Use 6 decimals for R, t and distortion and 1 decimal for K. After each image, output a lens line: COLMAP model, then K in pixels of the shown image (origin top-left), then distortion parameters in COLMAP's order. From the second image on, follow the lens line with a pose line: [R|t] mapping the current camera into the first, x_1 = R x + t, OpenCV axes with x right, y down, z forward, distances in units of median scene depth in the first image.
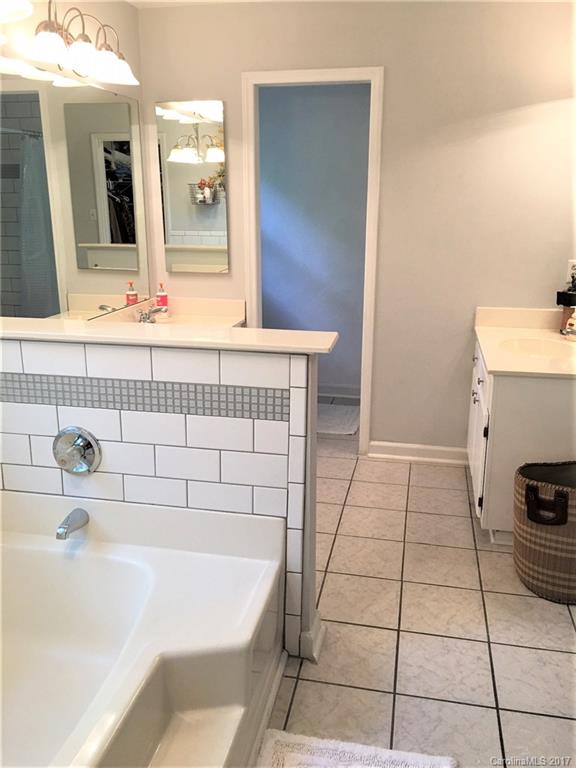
lens RADIAL K [[650.2, 0, 287.9], [0, 650.2, 383.8], [0, 0, 1]] dist [0.089638, -0.122359]
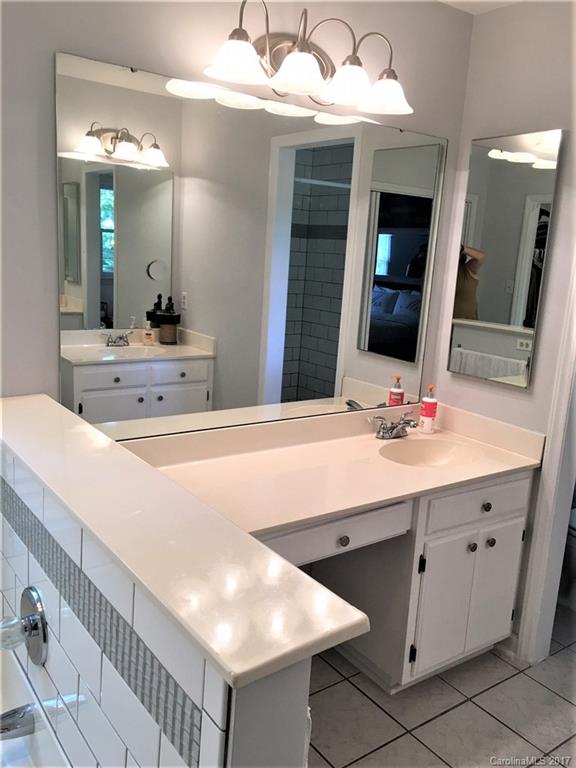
lens RADIAL K [[650.2, 0, 285.6], [0, 650.2, 385.3], [0, 0, 1]] dist [0.089638, -0.122359]
pose [[0.733695, 0.182733, -0.654447, 0.163059], [-0.240122, 0.970741, 0.001850, -0.121471], [0.635636, 0.155790, 0.756106, 0.371719]]
